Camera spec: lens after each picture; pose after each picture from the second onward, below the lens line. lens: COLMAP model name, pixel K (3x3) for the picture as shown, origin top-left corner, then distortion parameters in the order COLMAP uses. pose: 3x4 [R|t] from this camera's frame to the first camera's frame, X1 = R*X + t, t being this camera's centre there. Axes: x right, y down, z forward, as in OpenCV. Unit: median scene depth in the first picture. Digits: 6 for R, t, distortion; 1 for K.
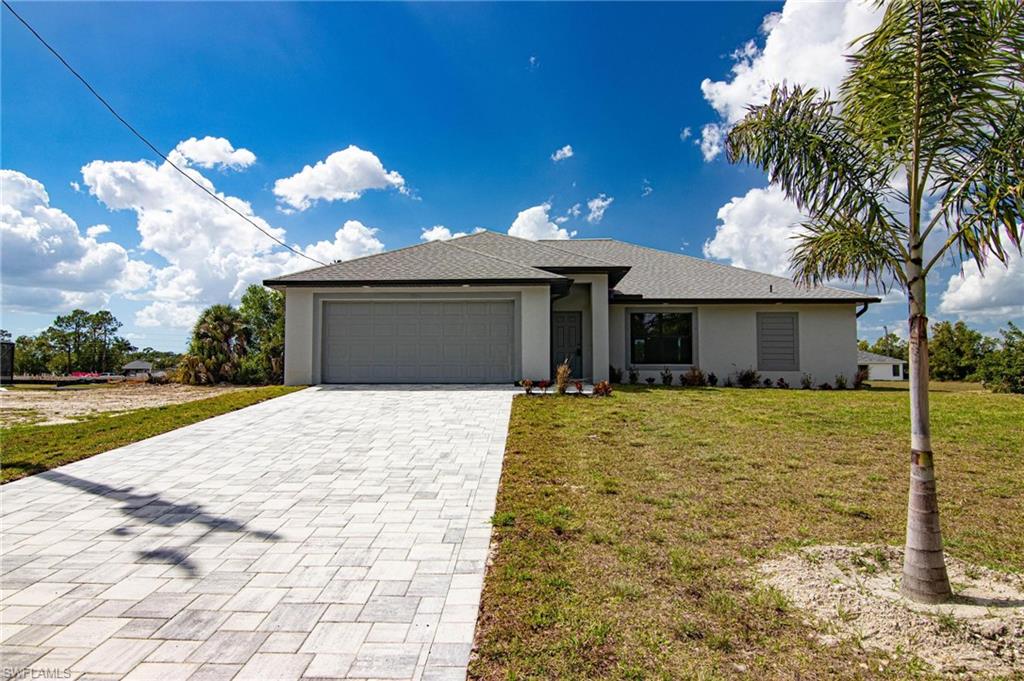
lens RADIAL K [[570.7, 0, 511.7], [0, 570.7, 343.5], [0, 0, 1]] dist [-0.001733, -0.000100]
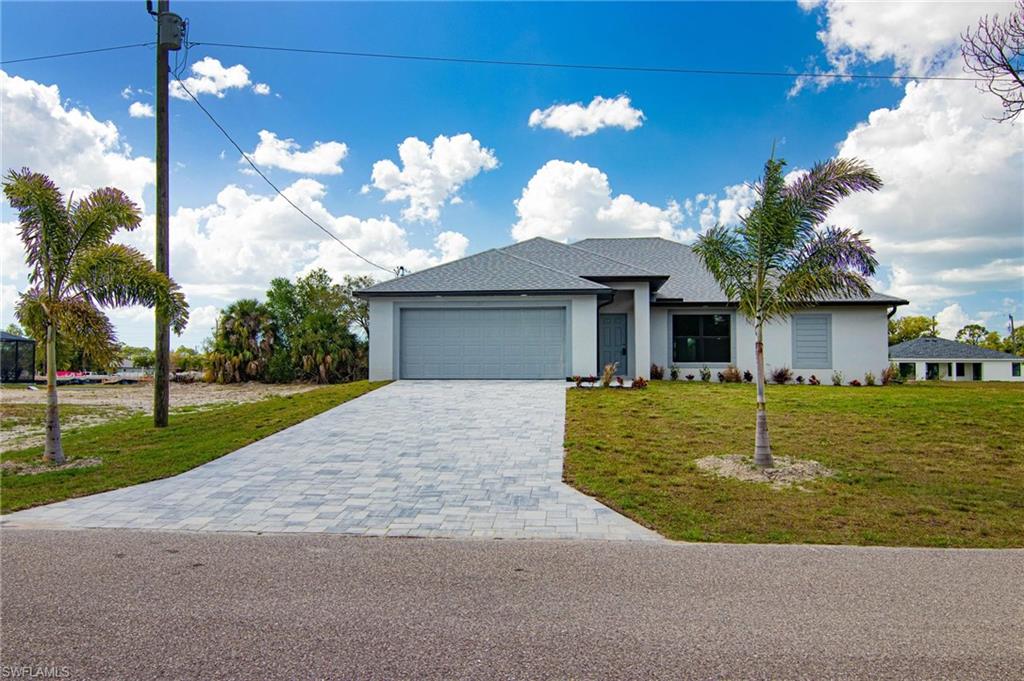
lens RADIAL K [[714.1, 0, 512.5], [0, 714.1, 338.0], [0, 0, 1]] dist [-0.004103, -0.000544]
pose [[0.998430, -0.001944, -0.055983, -0.019003], [0.002089, 0.999995, 0.002528, -0.015102], [0.055978, -0.002641, 0.998429, -0.384046]]
